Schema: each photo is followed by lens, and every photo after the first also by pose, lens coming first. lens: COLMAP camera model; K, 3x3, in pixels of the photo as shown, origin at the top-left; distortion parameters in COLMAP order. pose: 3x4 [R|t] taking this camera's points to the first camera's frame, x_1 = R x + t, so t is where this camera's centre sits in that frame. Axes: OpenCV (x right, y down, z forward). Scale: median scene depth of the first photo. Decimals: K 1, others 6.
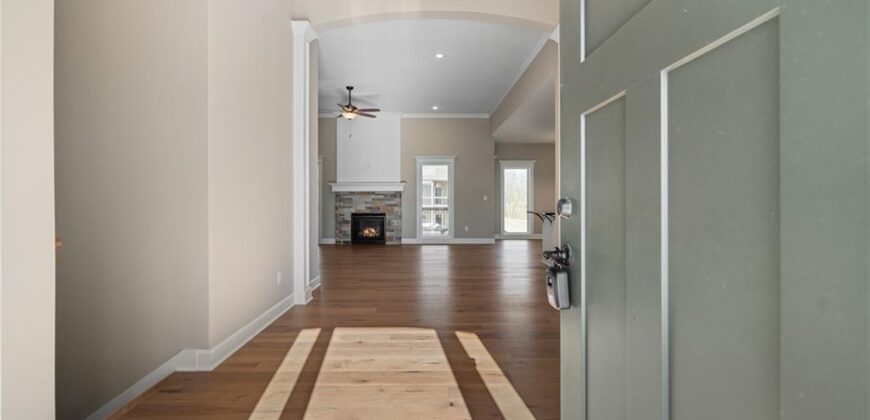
lens RADIAL K [[395.0, 0, 441.6], [0, 395.0, 201.7], [0, 0, 1]] dist [-0.002515, 0.000028]
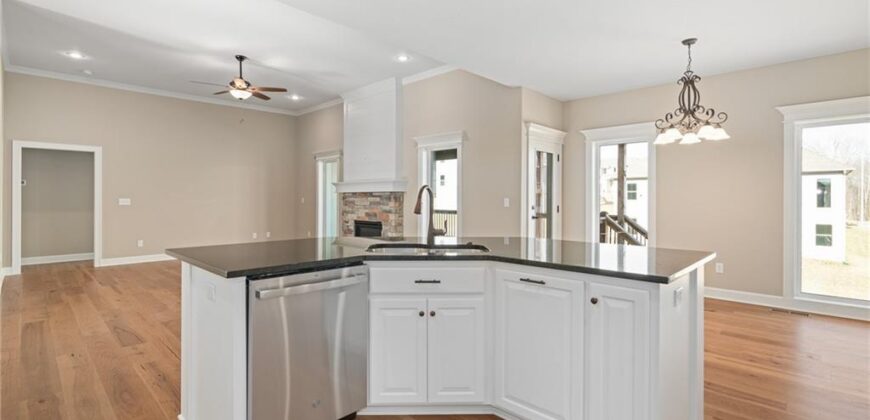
lens RADIAL K [[395.0, 0, 430.0], [0, 395.0, 198.1], [0, 0, 1]] dist [-0.002515, 0.000028]
pose [[0.713569, 0.001071, -0.700584, 0.425187], [-0.004815, 0.999983, -0.003377, -0.012677], [0.700569, 0.005783, 0.713562, 0.548093]]
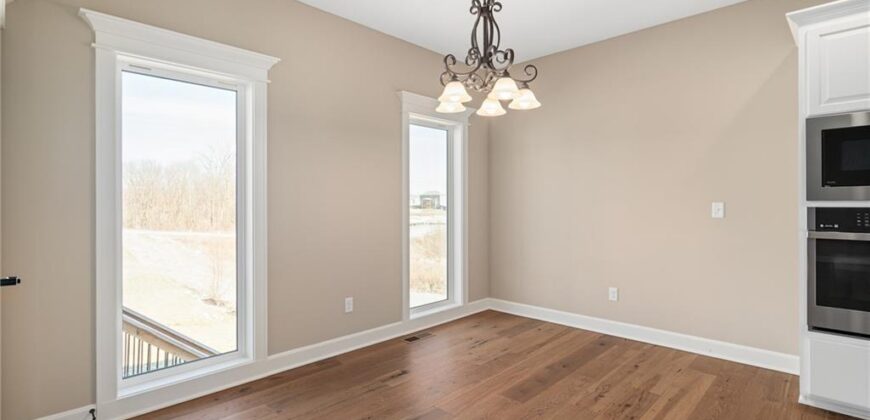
lens RADIAL K [[416.1, 0, 435.2], [0, 416.1, 208.0], [0, 0, 1]] dist [-0.005607, 0.002674]
pose [[0.701014, -0.008717, 0.713094, 0.141682], [0.004807, 0.999960, 0.007498, -0.013537], [-0.713131, -0.001828, 0.701028, 0.846828]]
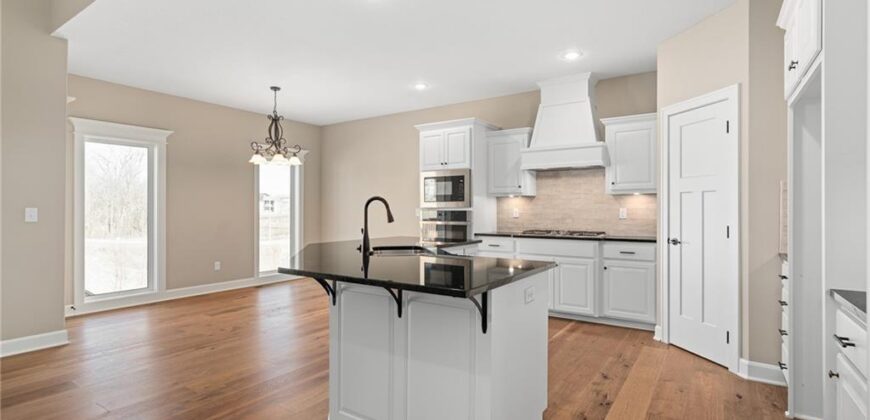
lens RADIAL K [[416.1, 0, 436.9], [0, 416.1, 210.2], [0, 0, 1]] dist [-0.005607, 0.002674]
pose [[0.565349, -0.003539, 0.824844, 0.016261], [0.003716, 0.999992, 0.001744, -0.012422], [-0.824843, 0.002079, 0.565357, 0.528250]]
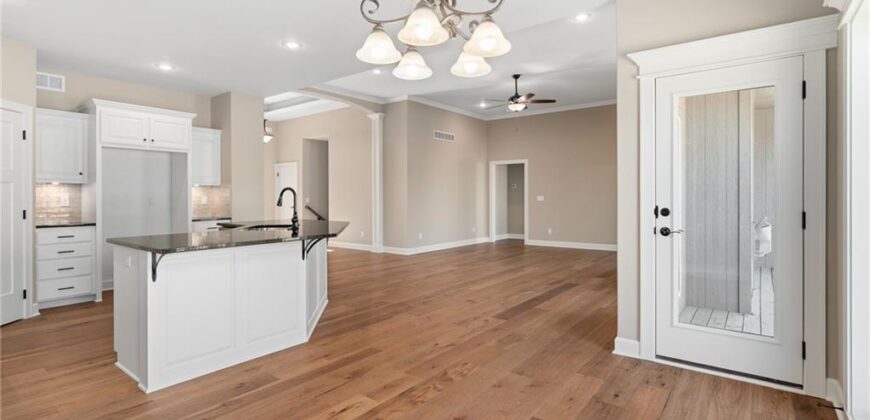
lens RADIAL K [[416.1, 0, 434.6], [0, 416.1, 197.0], [0, 0, 1]] dist [-0.005607, 0.002674]
pose [[-0.617412, 0.003516, -0.786632, 0.473913], [0.000760, 0.999992, 0.003873, -0.013505], [0.786640, 0.001793, -0.617409, 1.103664]]
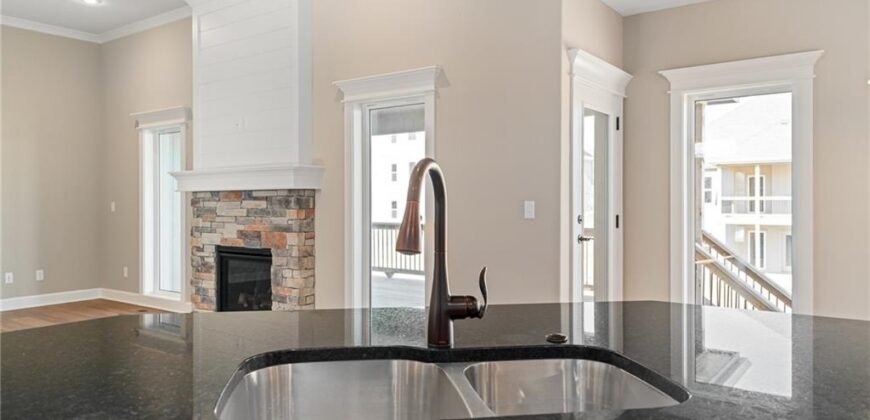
lens RADIAL K [[607.1, 0, 428.5], [0, 607.1, 208.5], [0, 0, 1]] dist [0.018529, -0.006111]
pose [[0.802012, 0.004596, -0.597291, 0.309547], [-0.000608, 0.999976, 0.006878, -0.012701], [0.597308, -0.005153, 0.801995, 0.637497]]
